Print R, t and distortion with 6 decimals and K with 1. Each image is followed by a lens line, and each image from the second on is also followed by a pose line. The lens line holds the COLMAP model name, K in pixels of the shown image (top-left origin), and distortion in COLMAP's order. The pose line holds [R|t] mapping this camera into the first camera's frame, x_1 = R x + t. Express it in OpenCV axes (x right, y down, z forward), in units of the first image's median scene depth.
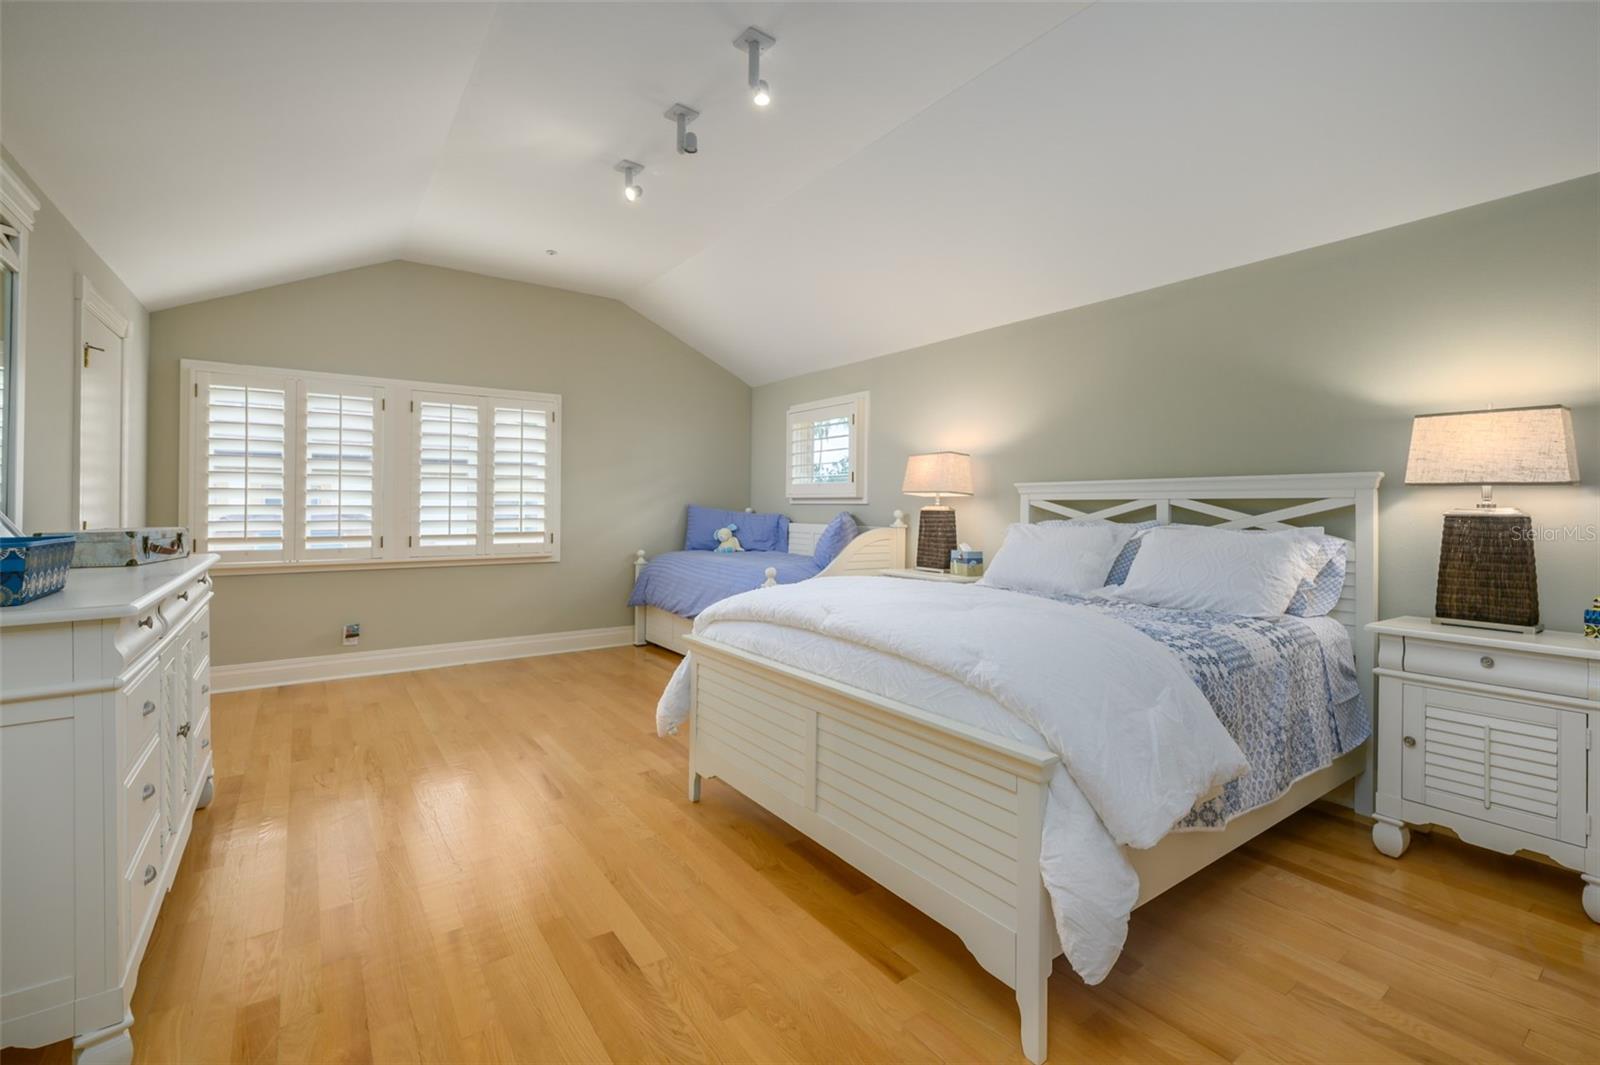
lens RADIAL K [[723.5, 0, 813.9], [0, 723.5, 501.4], [0, 0, 1]] dist [0.010585, 0.000333]
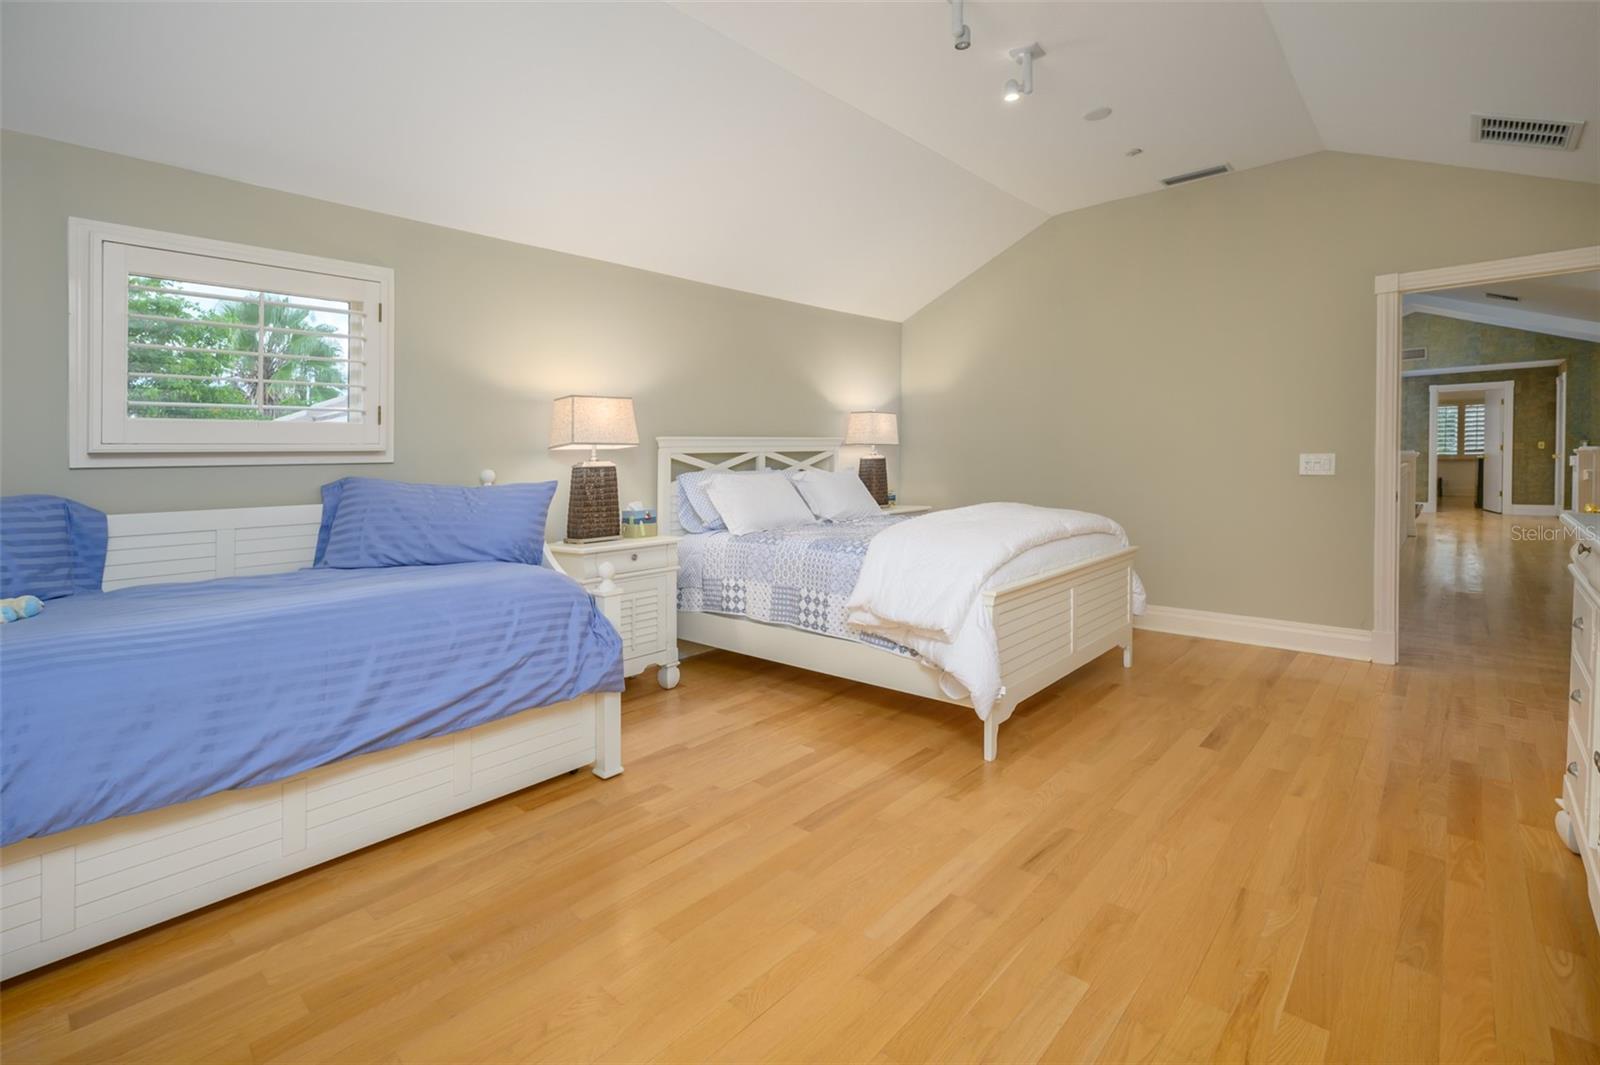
lens RADIAL K [[723.5, 0, 819.4], [0, 723.5, 482.1], [0, 0, 1]] dist [0.010585, 0.000333]
pose [[-0.229727, -0.032748, 0.972704, -0.786805], [0.014942, 0.999197, 0.037168, 0.003943], [-0.973140, 0.023073, -0.229053, 1.086435]]
